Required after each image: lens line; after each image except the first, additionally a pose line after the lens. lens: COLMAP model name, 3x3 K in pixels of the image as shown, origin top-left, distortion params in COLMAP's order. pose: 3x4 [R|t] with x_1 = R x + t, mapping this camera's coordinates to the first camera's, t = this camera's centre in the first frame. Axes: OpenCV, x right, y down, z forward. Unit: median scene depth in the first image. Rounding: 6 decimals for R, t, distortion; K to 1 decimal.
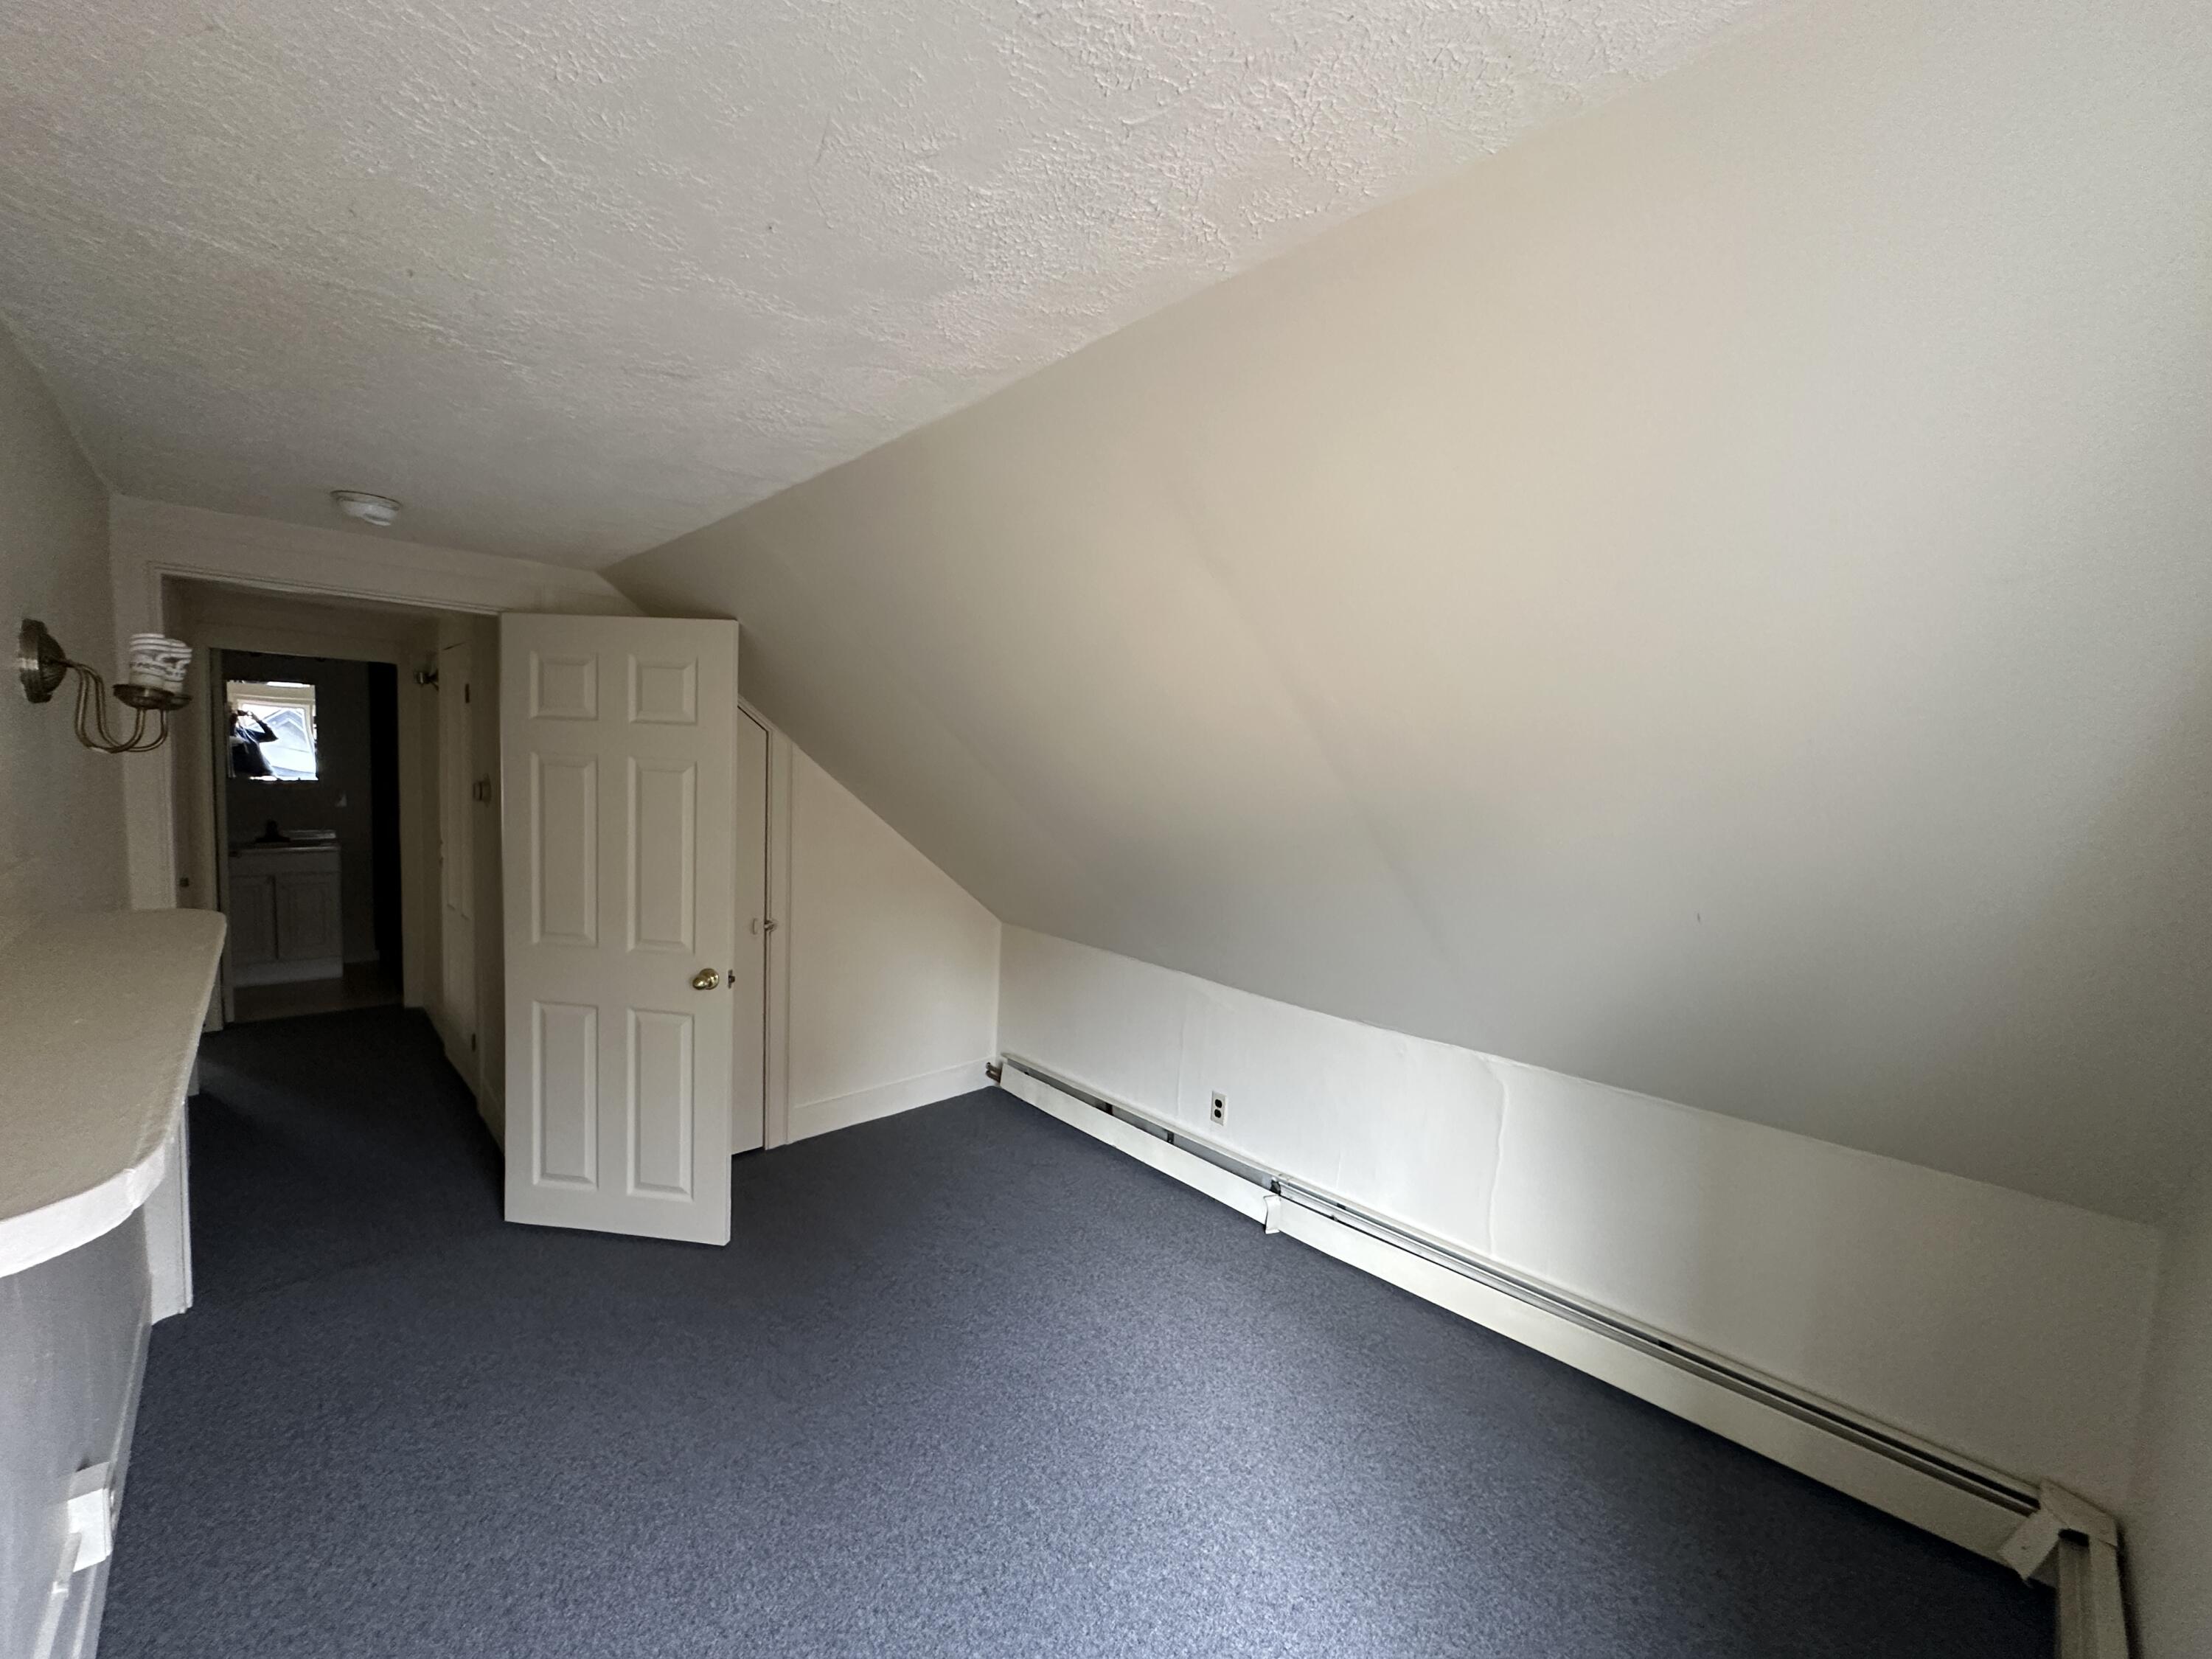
lens RADIAL K [[880.9, 0, 1107.0], [0, 880.9, 832.2], [0, 0, 1]] dist [0.000549, -0.001658]
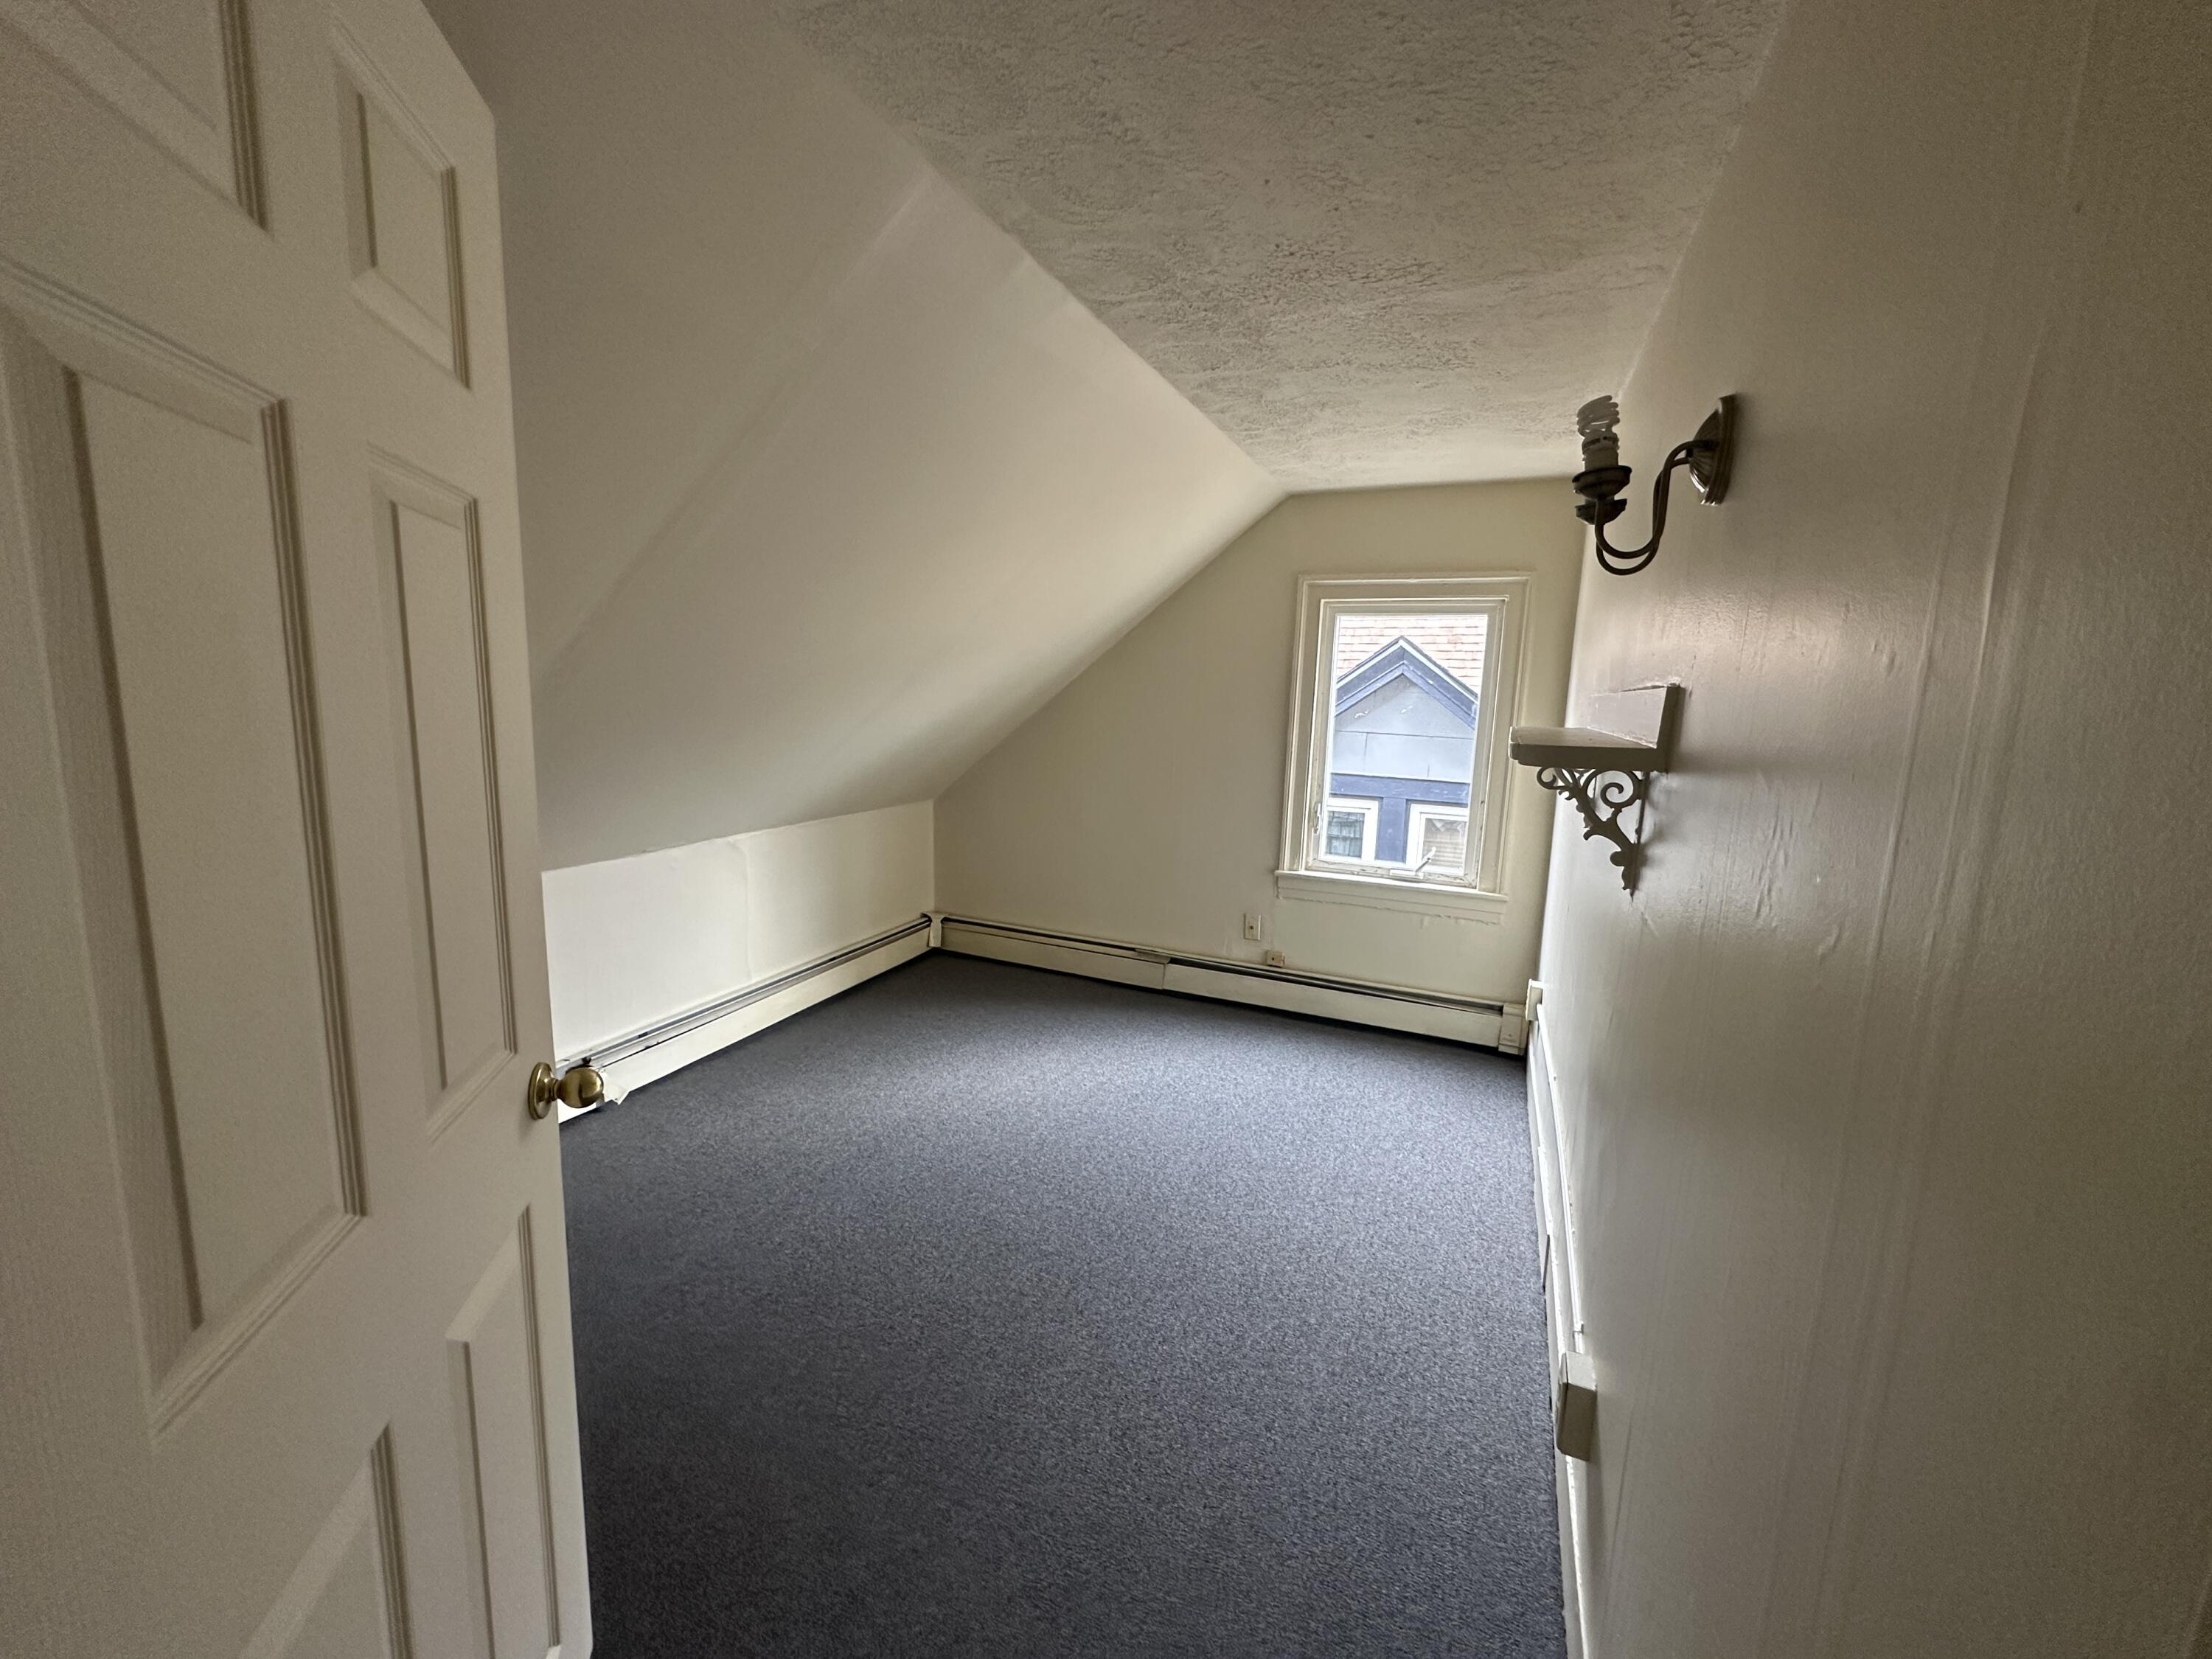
lens RADIAL K [[880.9, 0, 1101.8], [0, 880.9, 825.7], [0, 0, 1]] dist [0.000549, -0.001658]
pose [[-0.380909, -0.191753, 0.904510, -1.139013], [0.013325, 0.977019, 0.212736, -0.036730], [-0.924517, 0.093085, -0.369600, 1.183998]]
